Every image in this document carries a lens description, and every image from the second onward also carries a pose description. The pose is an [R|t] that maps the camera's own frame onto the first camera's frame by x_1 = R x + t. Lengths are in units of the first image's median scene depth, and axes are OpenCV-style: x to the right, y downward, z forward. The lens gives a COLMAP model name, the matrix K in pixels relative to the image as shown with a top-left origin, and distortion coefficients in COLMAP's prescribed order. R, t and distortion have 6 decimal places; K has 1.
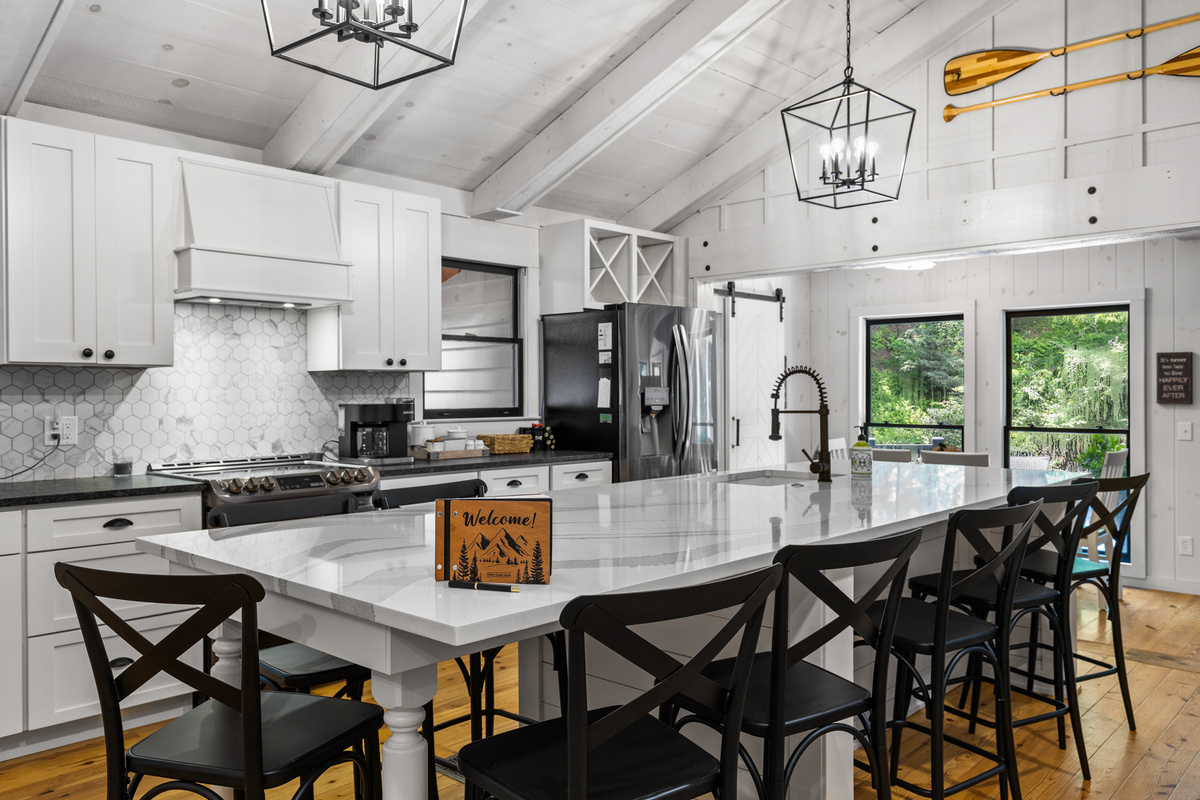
lens RADIAL K [[902.0, 0, 599.1], [0, 902.0, 389.6], [0, 0, 1]] dist [0.004568, 0.001824]
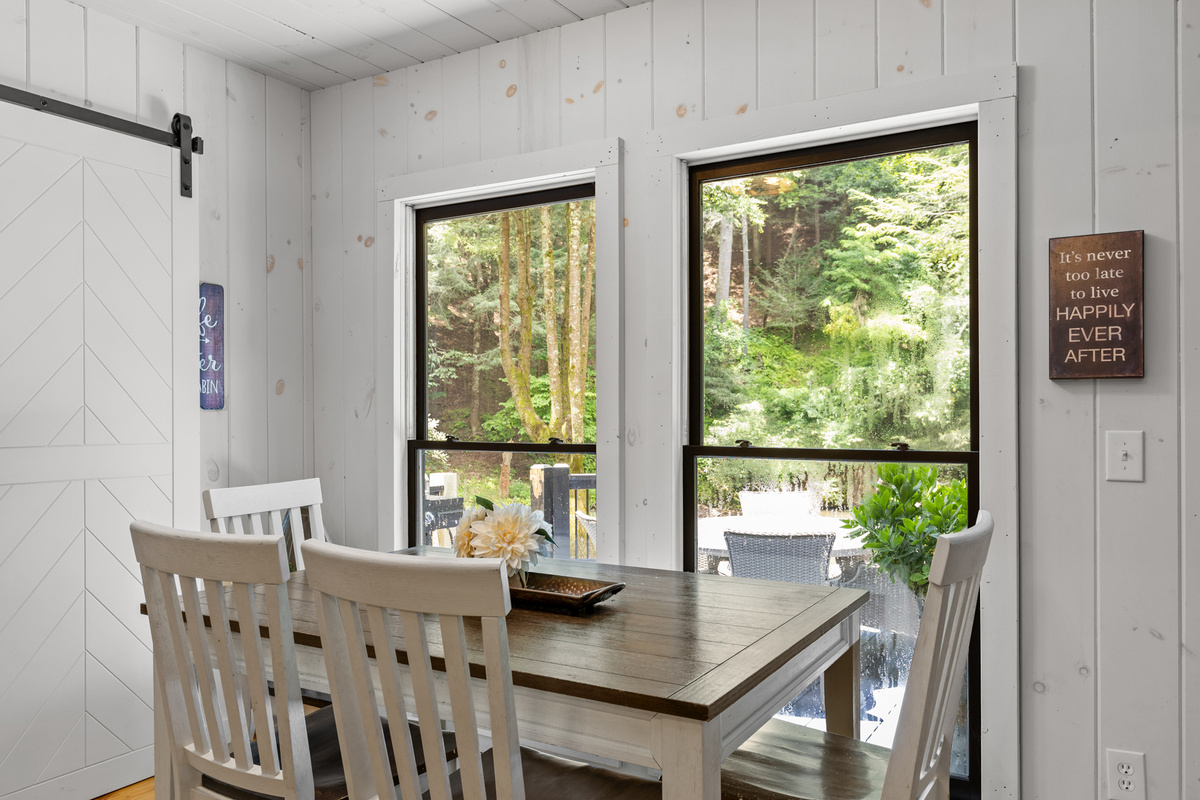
lens RADIAL K [[880.3, 0, 606.1], [0, 880.3, 404.8], [0, 0, 1]] dist [-0.007009, -0.003523]
pose [[0.977526, 0.000276, 0.210814, 0.344884], [0.001401, 0.999969, -0.007805, 0.026010], [-0.210809, 0.007925, 0.977495, 0.647180]]
